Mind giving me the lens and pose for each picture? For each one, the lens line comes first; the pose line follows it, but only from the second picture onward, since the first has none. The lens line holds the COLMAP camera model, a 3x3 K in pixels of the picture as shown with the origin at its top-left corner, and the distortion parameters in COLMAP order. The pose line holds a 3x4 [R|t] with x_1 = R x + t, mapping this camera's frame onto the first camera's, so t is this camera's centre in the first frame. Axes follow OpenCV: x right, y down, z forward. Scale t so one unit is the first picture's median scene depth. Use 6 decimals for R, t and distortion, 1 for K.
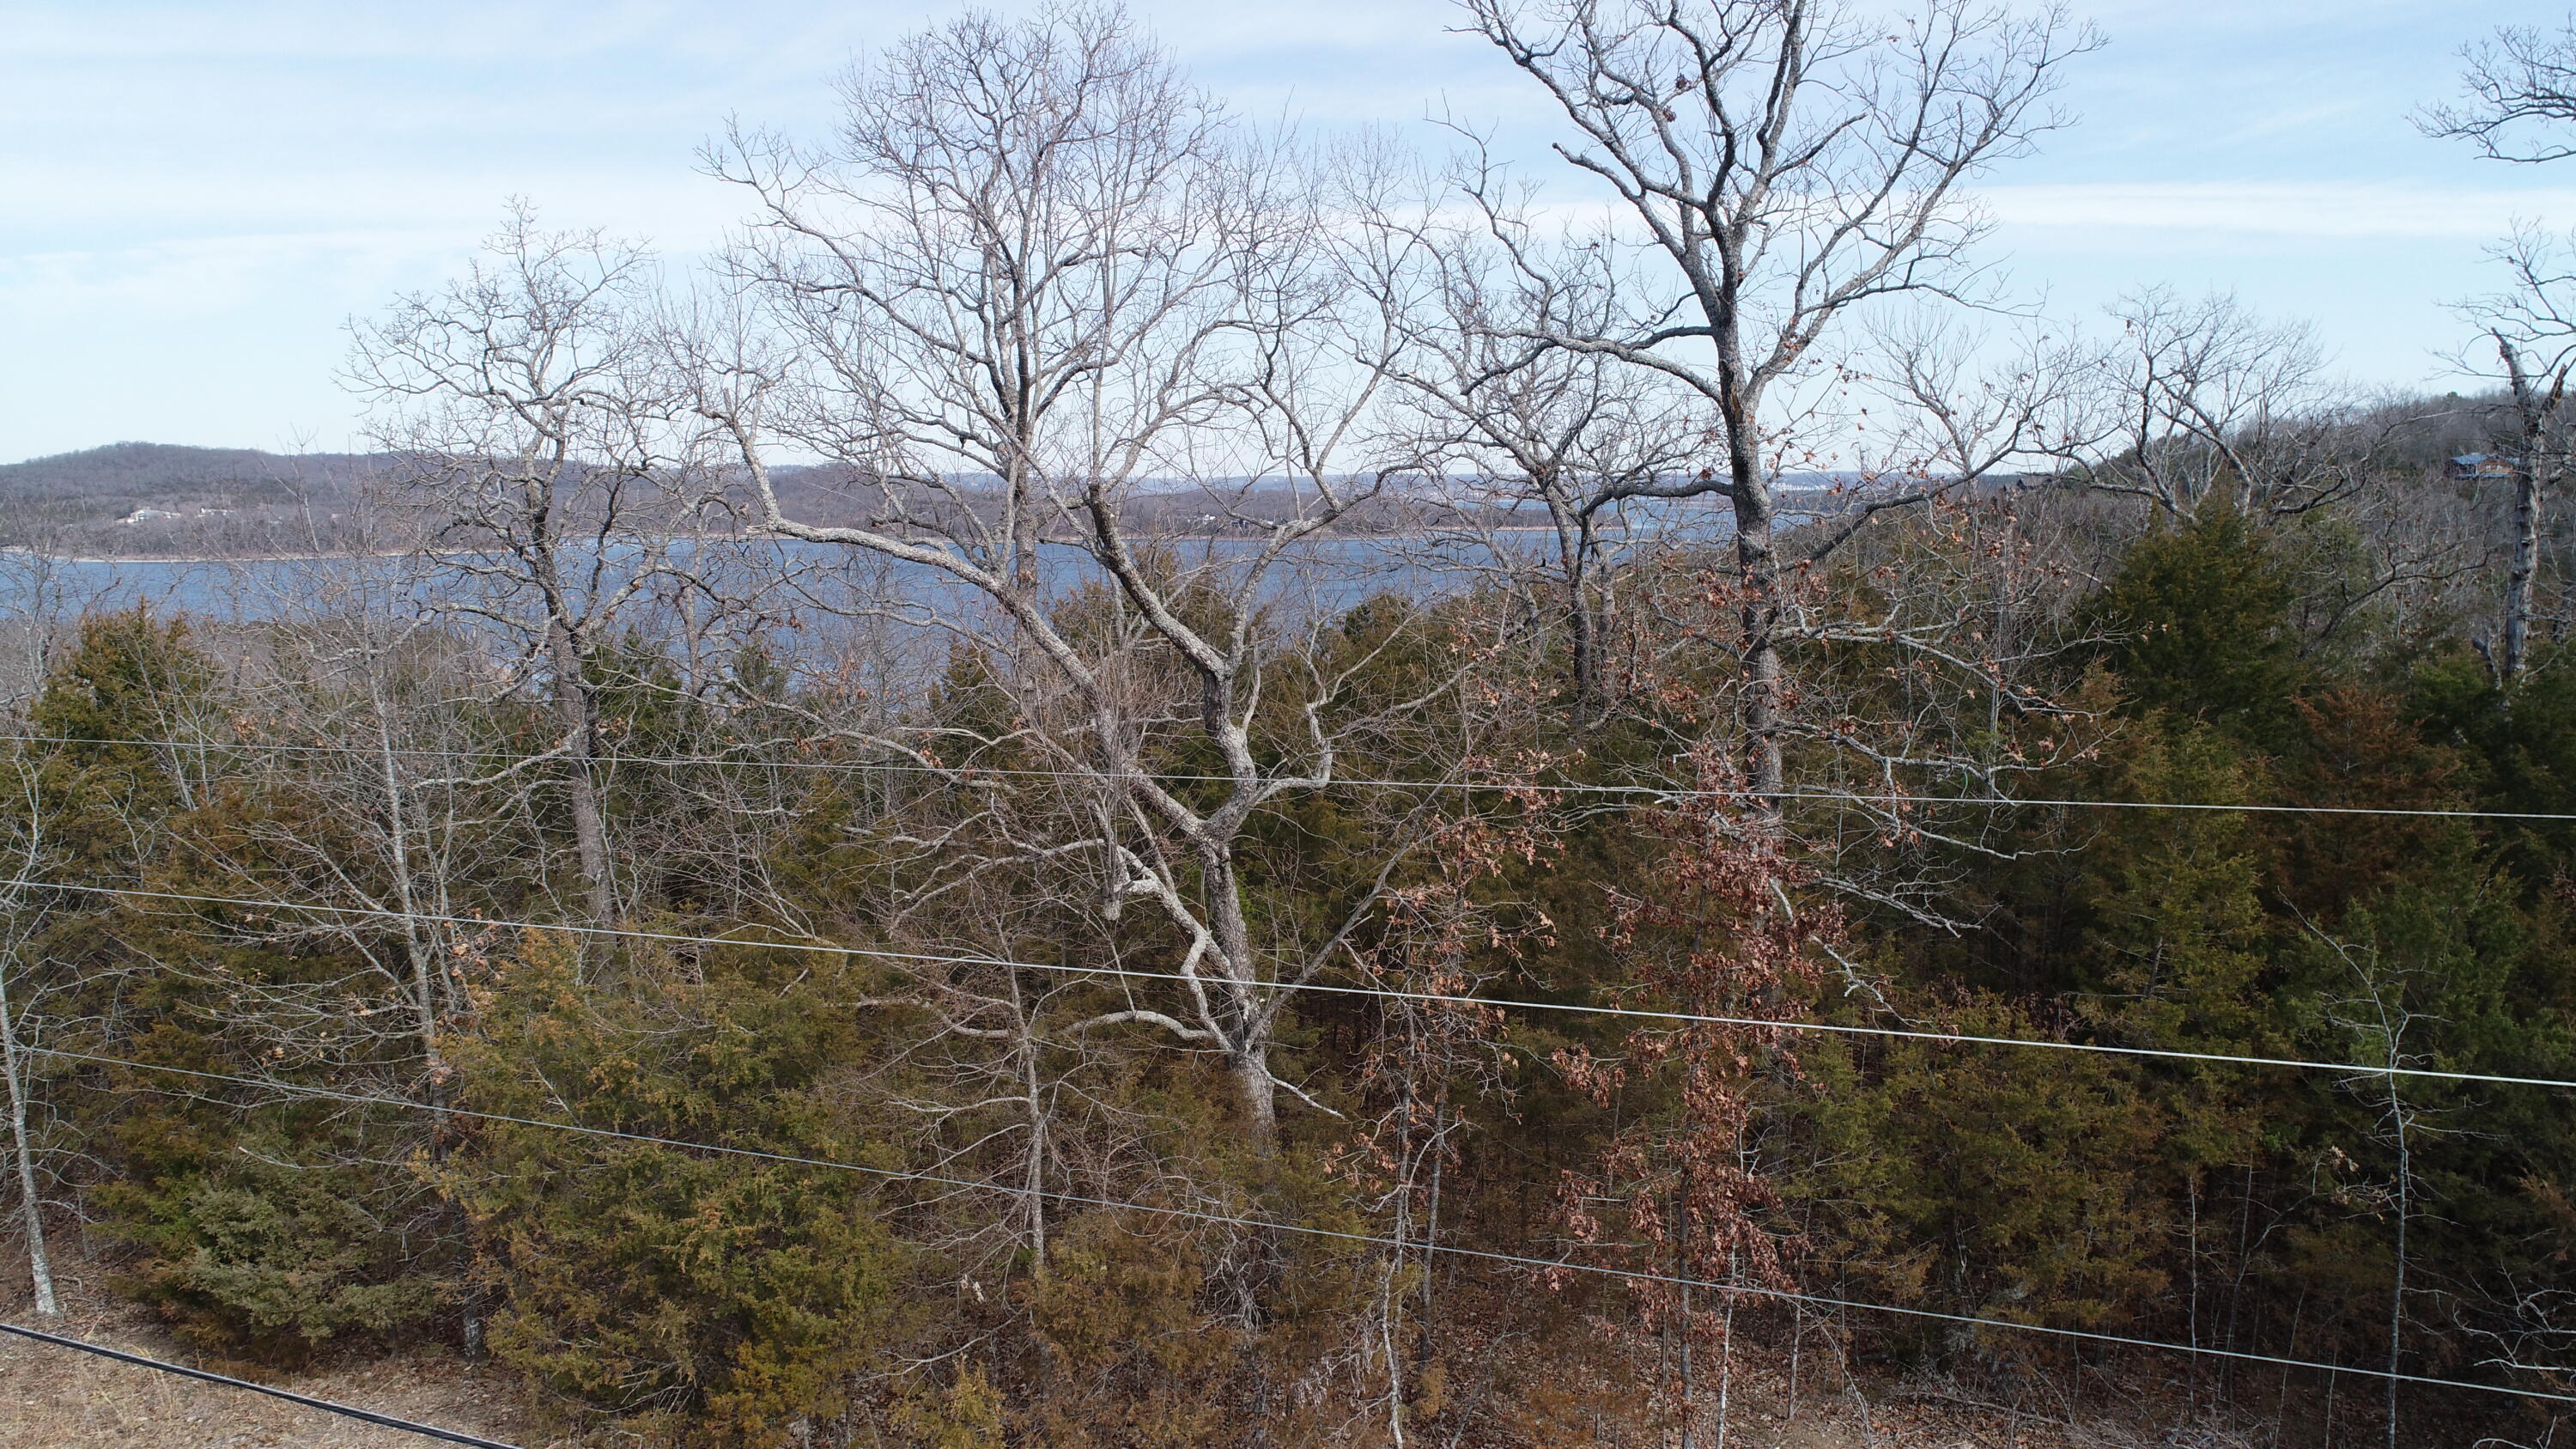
lens RADIAL K [[1717.6, 0, 1282.2], [0, 1717.6, 723.5], [0, 0, 1]] dist [-0.003415, -0.001201]
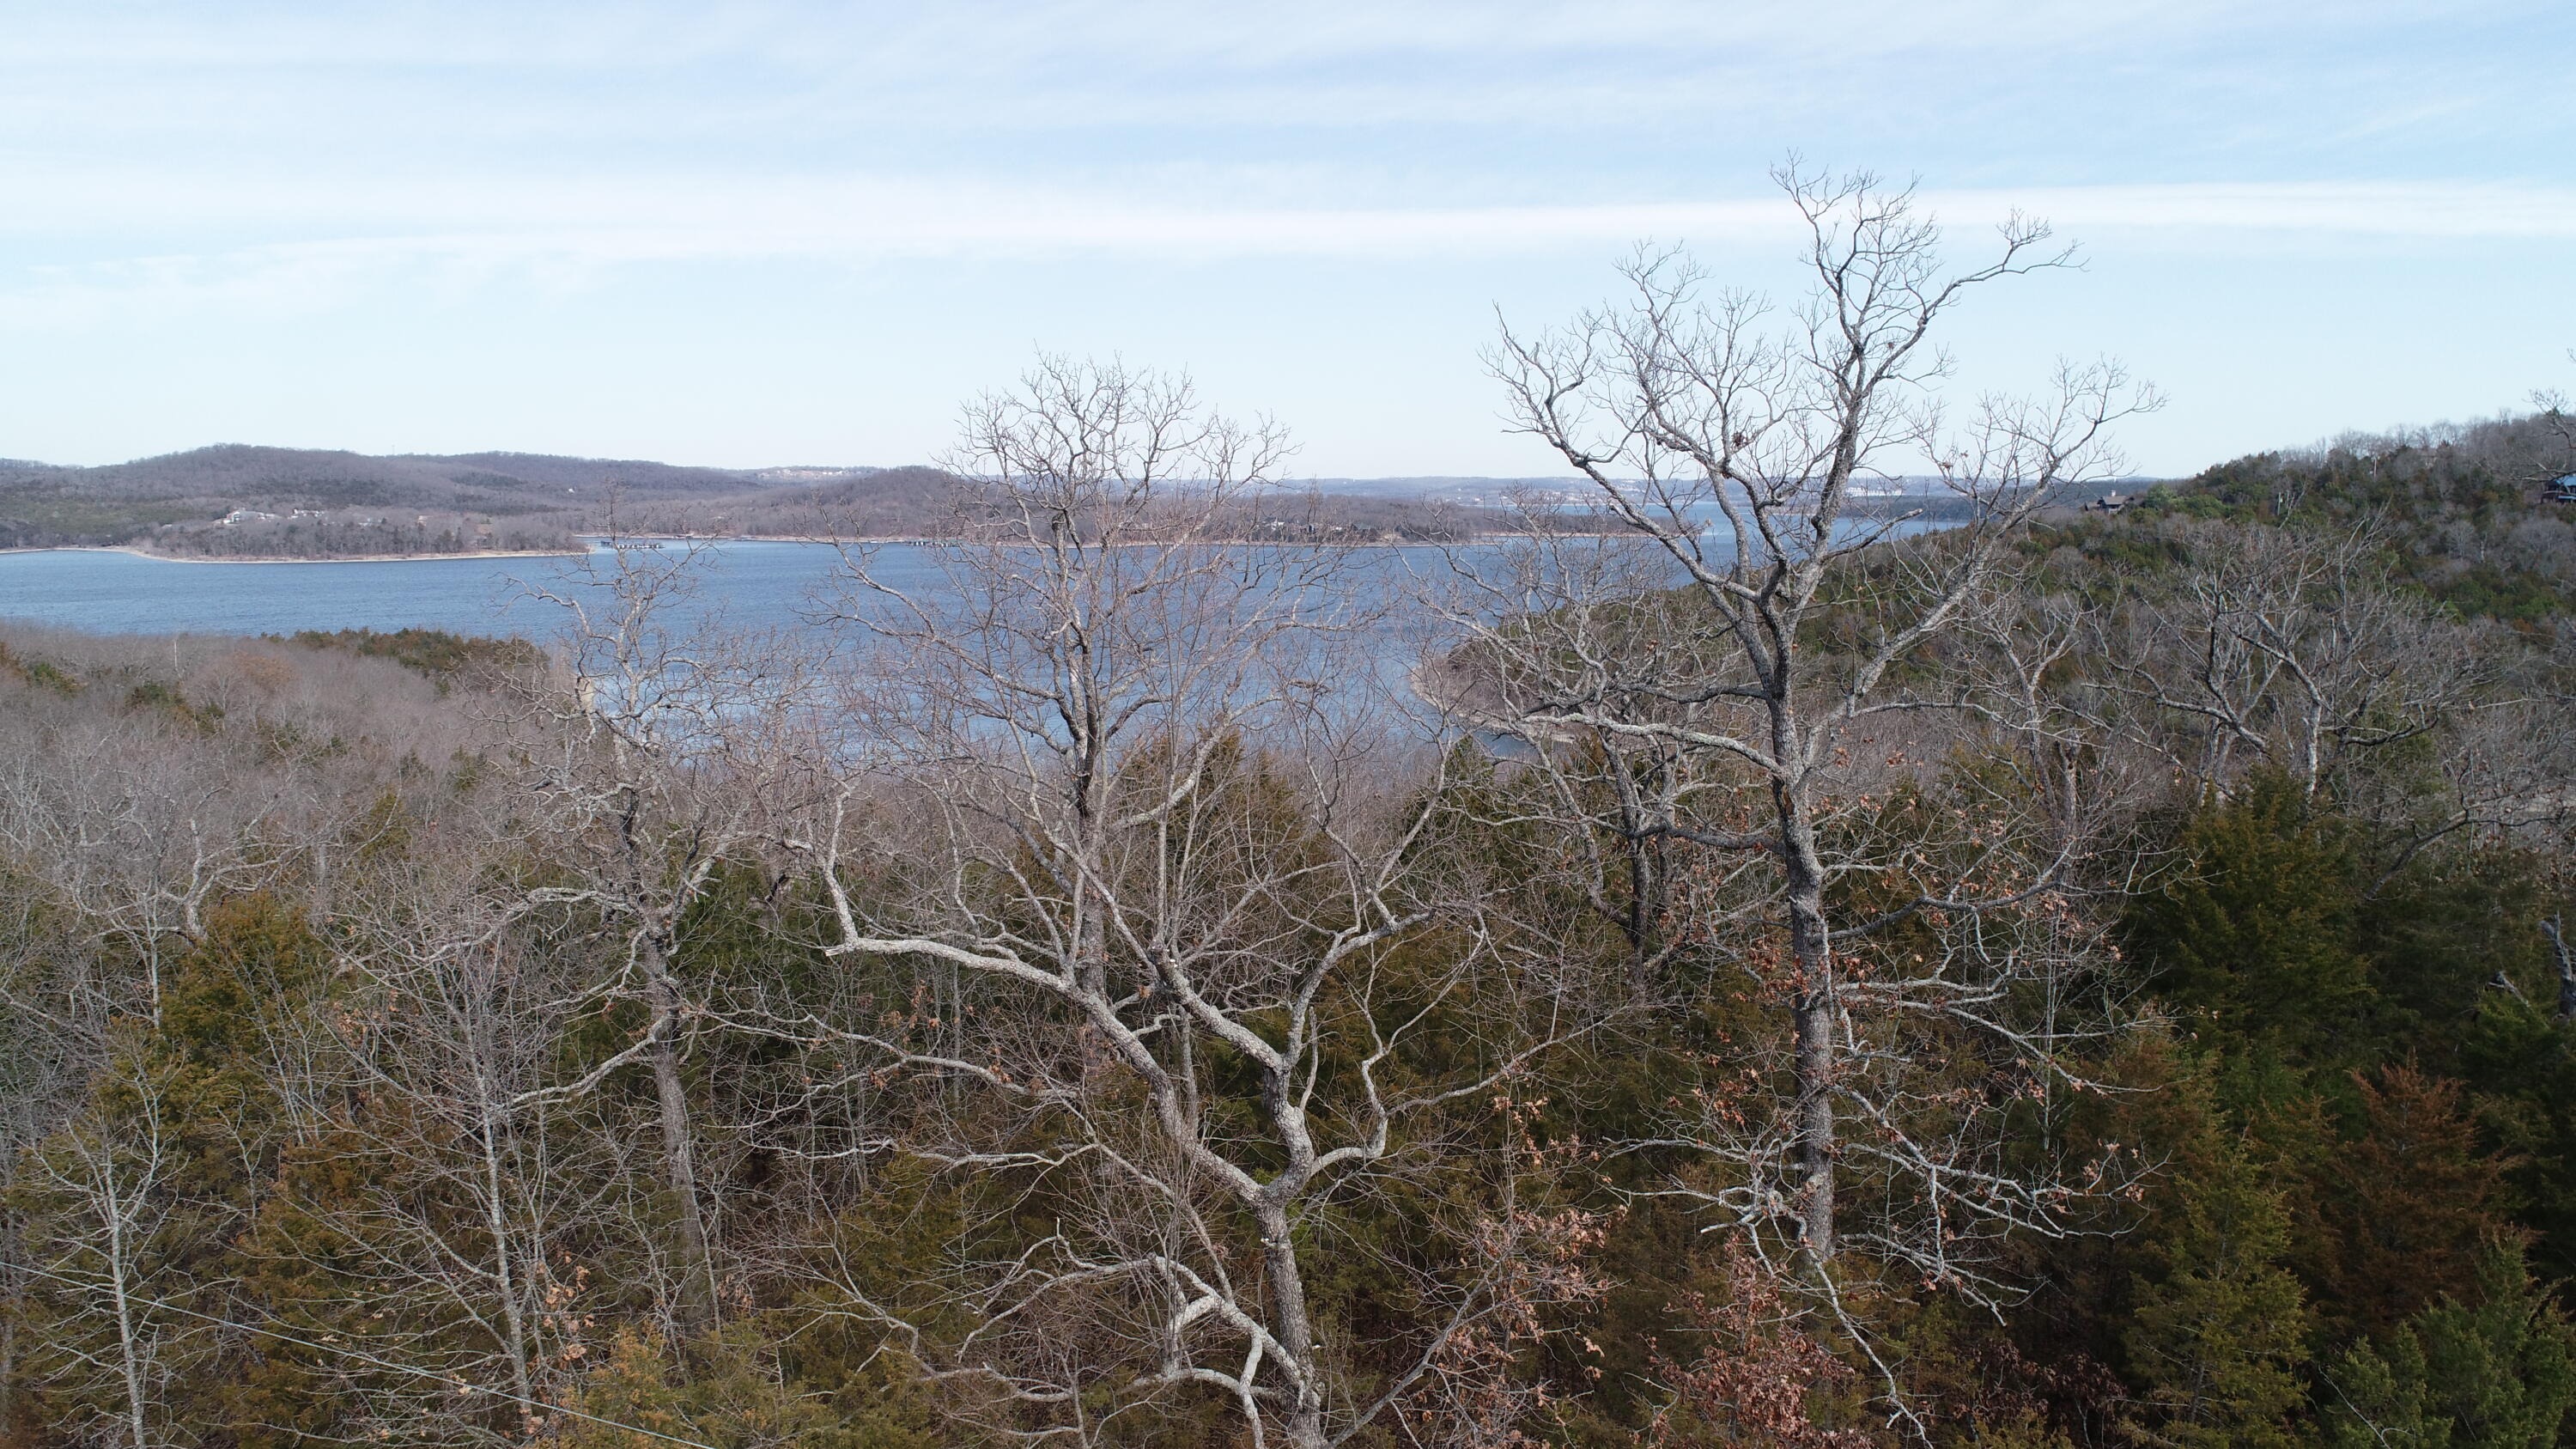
lens RADIAL K [[1717.6, 0, 1277.3], [0, 1717.6, 717.1], [0, 0, 1]] dist [-0.003415, -0.001201]
pose [[0.999127, 0.008796, -0.040840, 0.003281], [-0.008974, 0.999951, -0.004182, -0.222274], [0.040801, 0.004544, 0.999157, -0.029658]]
